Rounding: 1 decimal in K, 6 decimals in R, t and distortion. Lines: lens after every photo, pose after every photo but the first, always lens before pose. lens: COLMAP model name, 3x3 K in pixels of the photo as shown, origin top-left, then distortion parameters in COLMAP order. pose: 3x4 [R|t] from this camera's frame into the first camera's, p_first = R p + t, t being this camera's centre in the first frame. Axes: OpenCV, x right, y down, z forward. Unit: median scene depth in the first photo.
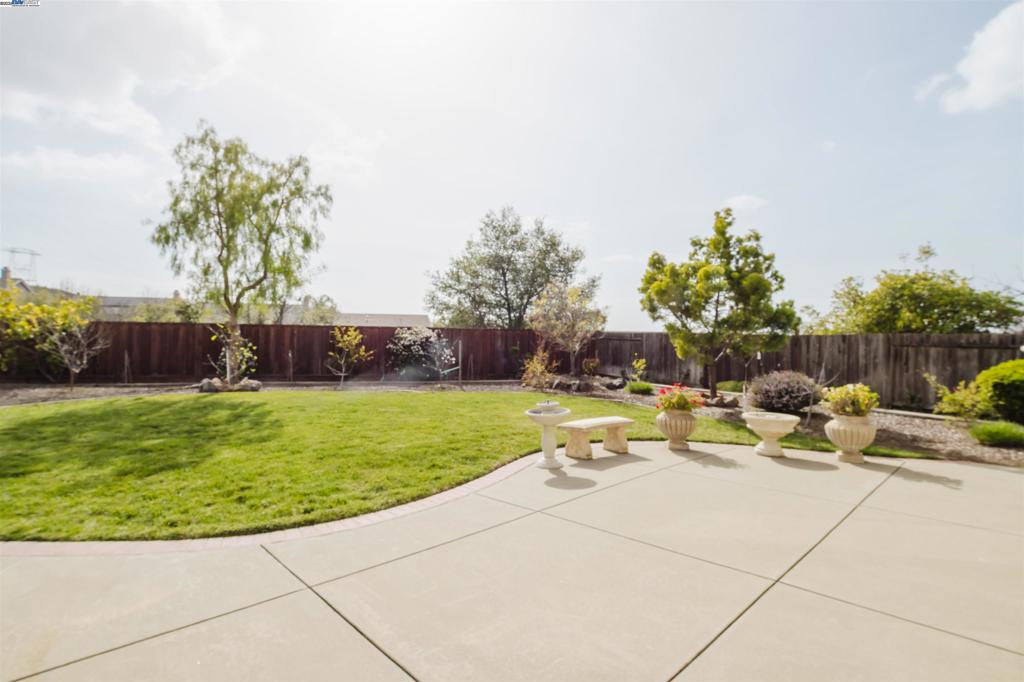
lens RADIAL K [[506.4, 0, 511.9], [0, 506.4, 338.2], [0, 0, 1]] dist [-0.006456, -0.000319]
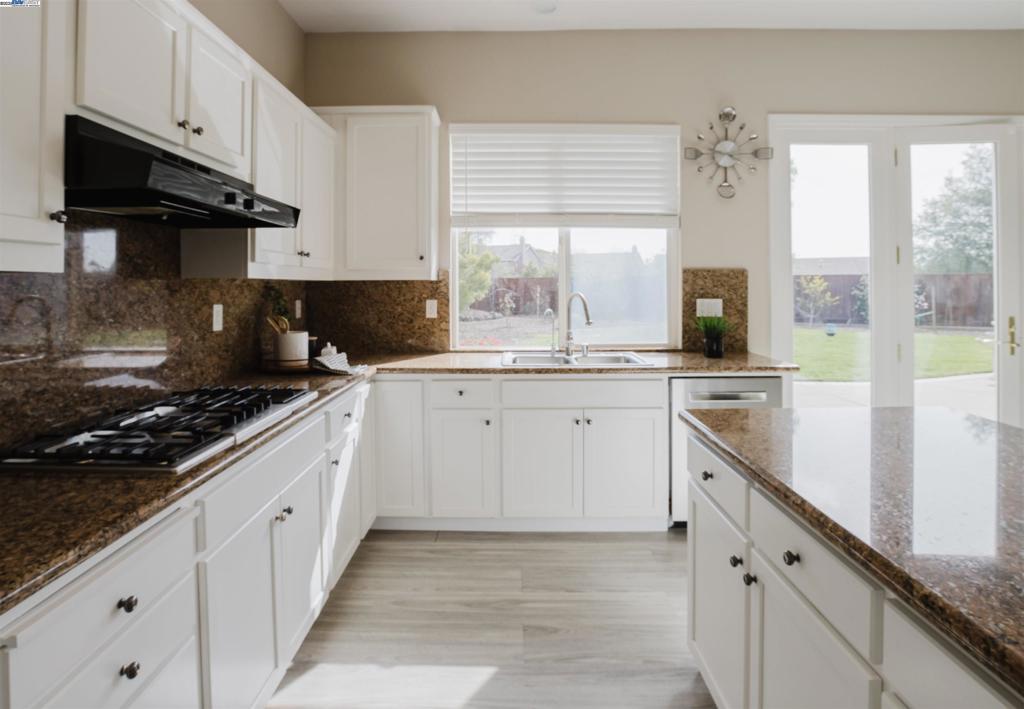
lens RADIAL K [[535.3, 0, 524.1], [0, 535.3, 278.9], [0, 0, 1]] dist [-0.017508, 0.000106]
pose [[0.707781, -0.023455, -0.706043, 0.062382], [0.013598, 0.999716, -0.019579, -0.000479], [0.706301, 0.004257, 0.707898, -0.309907]]
